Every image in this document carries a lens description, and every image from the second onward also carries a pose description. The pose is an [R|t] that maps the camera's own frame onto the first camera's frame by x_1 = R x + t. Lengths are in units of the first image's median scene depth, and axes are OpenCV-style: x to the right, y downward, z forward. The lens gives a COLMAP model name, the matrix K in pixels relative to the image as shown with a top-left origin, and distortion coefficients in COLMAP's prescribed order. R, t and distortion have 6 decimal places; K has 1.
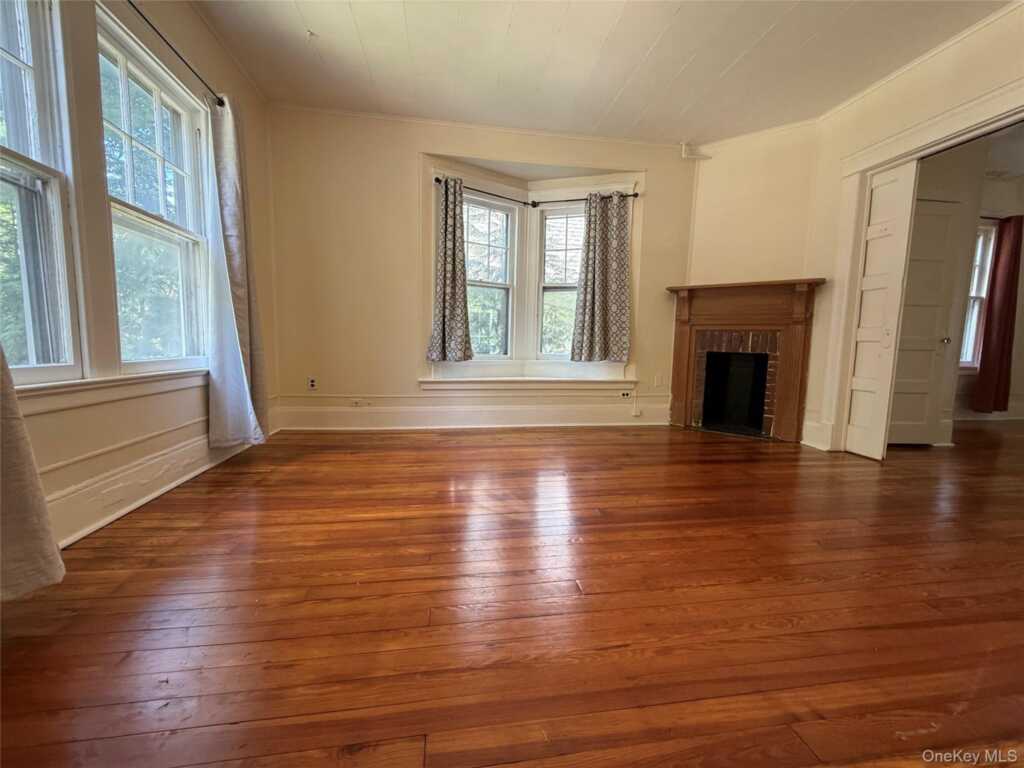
lens RADIAL K [[405.8, 0, 512.0], [0, 405.8, 384.0], [0, 0, 1]] dist [-0.001166, -0.000009]
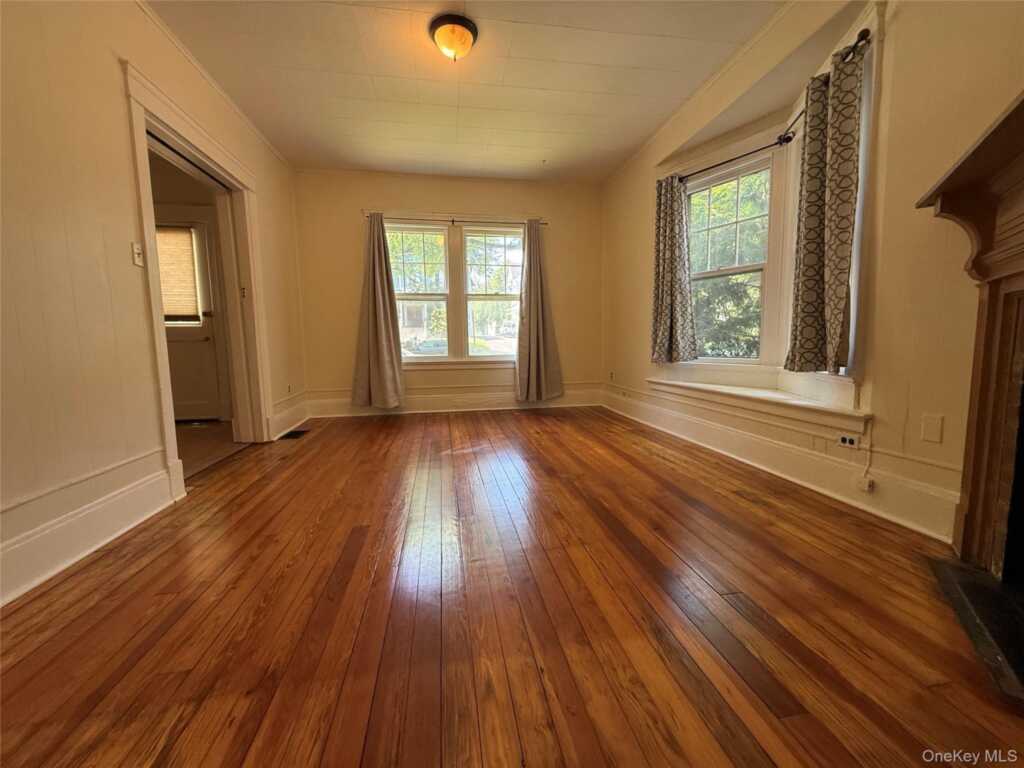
lens RADIAL K [[405.8, 0, 512.0], [0, 405.8, 384.0], [0, 0, 1]] dist [-0.001166, -0.000009]
pose [[0.011703, 0.084565, -0.996349, 0.838046], [-0.083349, 0.993032, 0.083304, -0.055912], [0.996452, 0.082070, 0.018670, 0.615645]]
